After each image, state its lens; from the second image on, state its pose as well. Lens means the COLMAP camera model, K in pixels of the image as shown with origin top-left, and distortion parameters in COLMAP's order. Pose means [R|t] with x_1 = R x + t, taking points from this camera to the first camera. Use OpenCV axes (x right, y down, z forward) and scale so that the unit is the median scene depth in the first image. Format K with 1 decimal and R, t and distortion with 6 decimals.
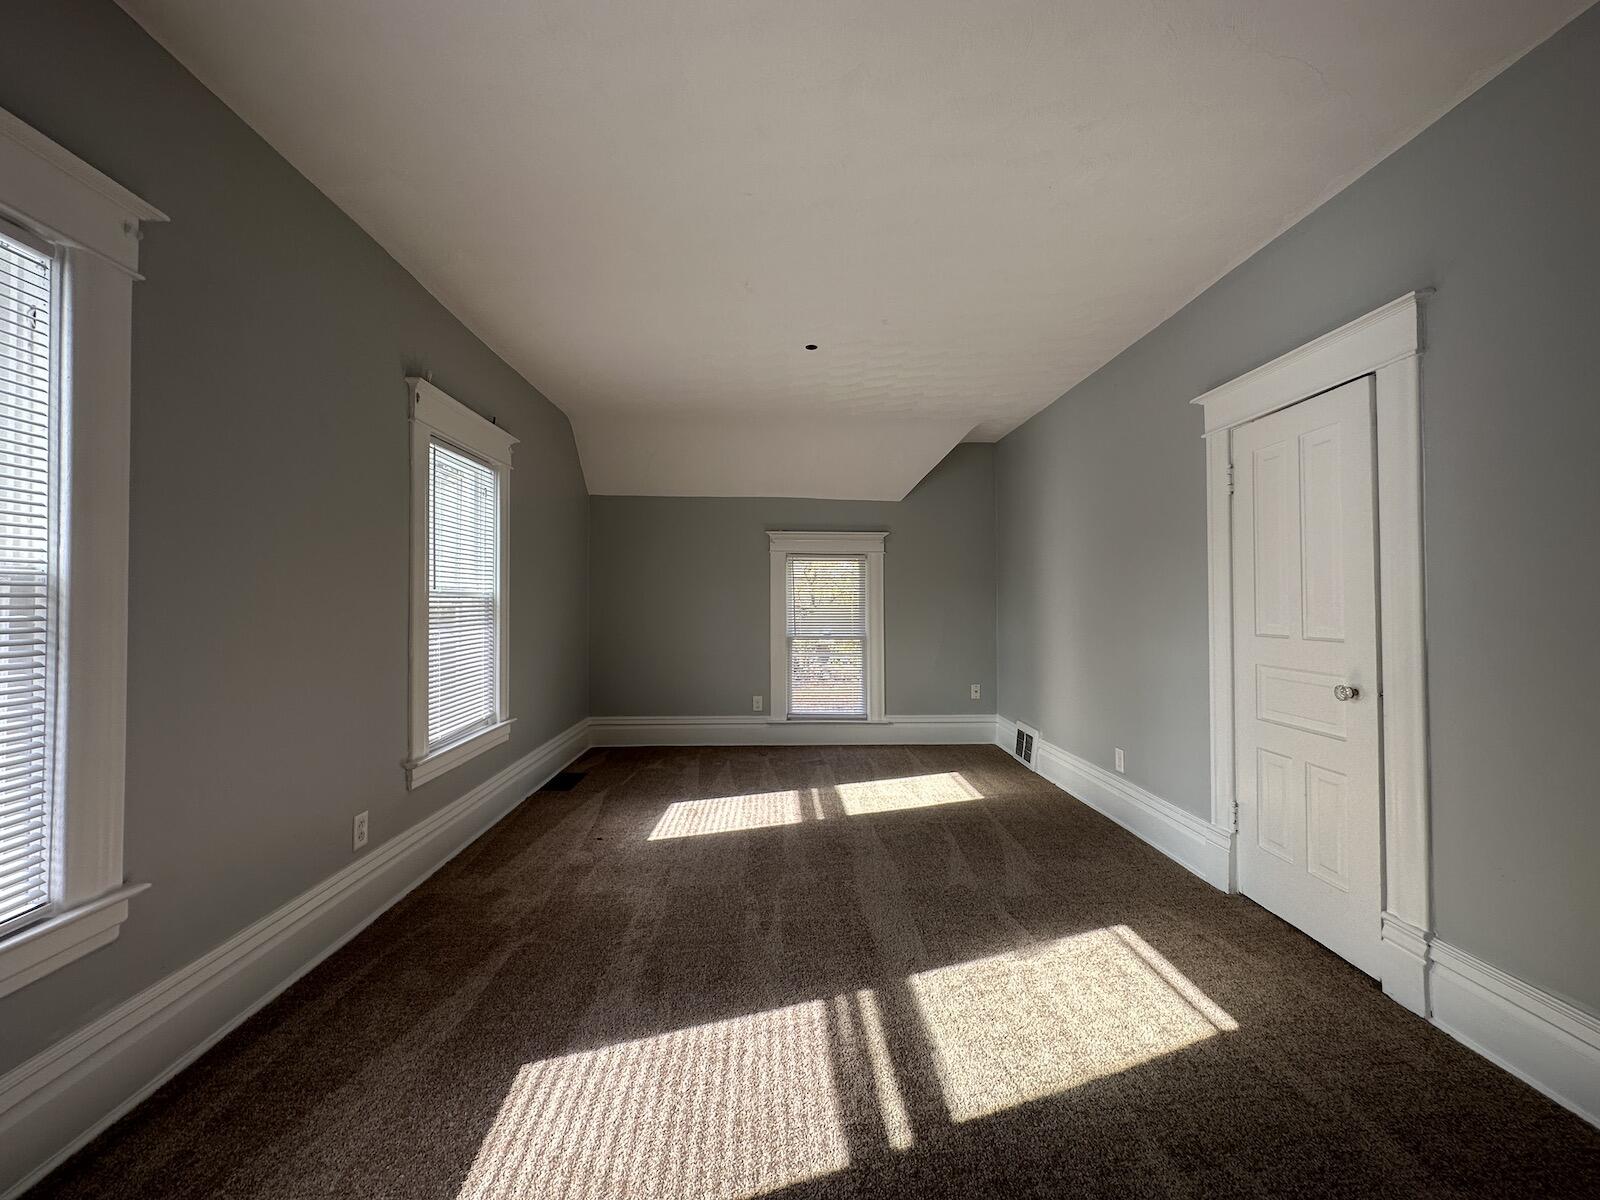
lens RADIAL K [[638.3, 0, 801.7], [0, 638.3, 595.9], [0, 0, 1]] dist [0.001047, -0.000081]
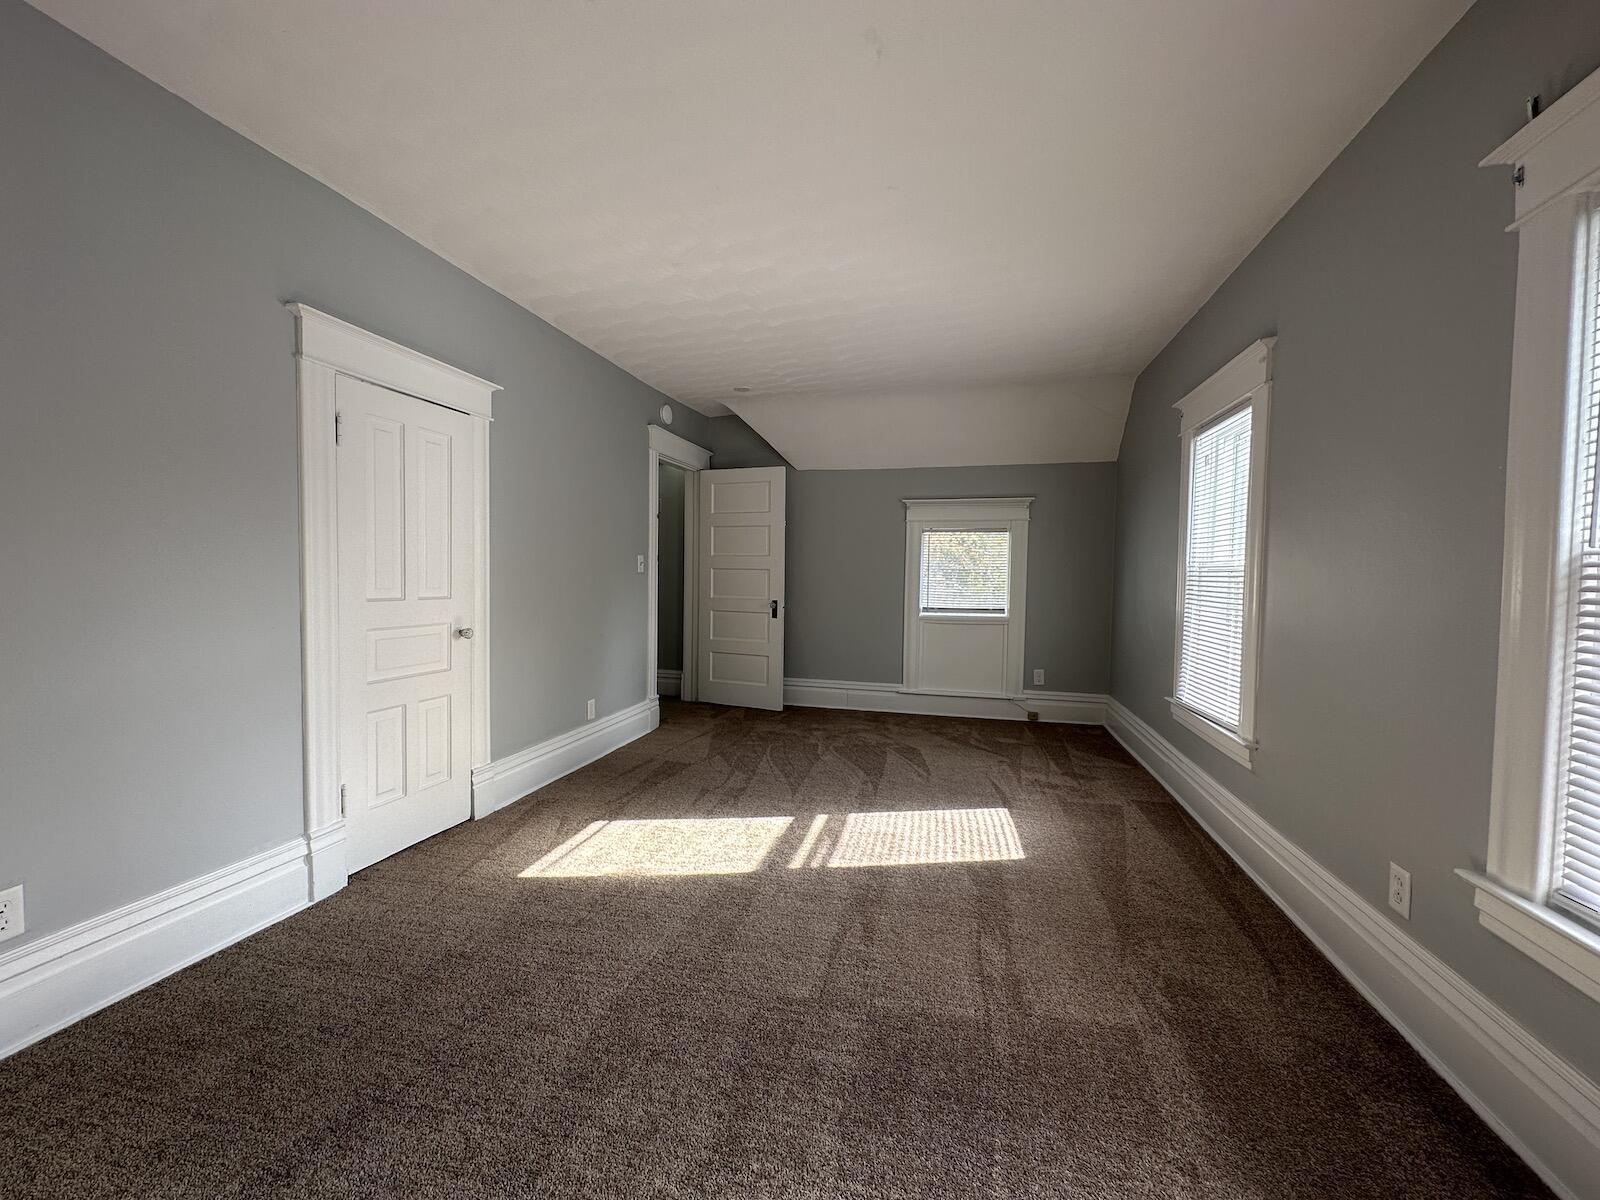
lens RADIAL K [[638.3, 0, 804.1], [0, 638.3, 600.4], [0, 0, 1]] dist [0.001047, -0.000081]
pose [[-0.958446, -0.028086, 0.283887, -0.275078], [-0.019690, 0.999281, 0.032386, 0.019913], [-0.284592, 0.025451, -0.958311, 2.188624]]
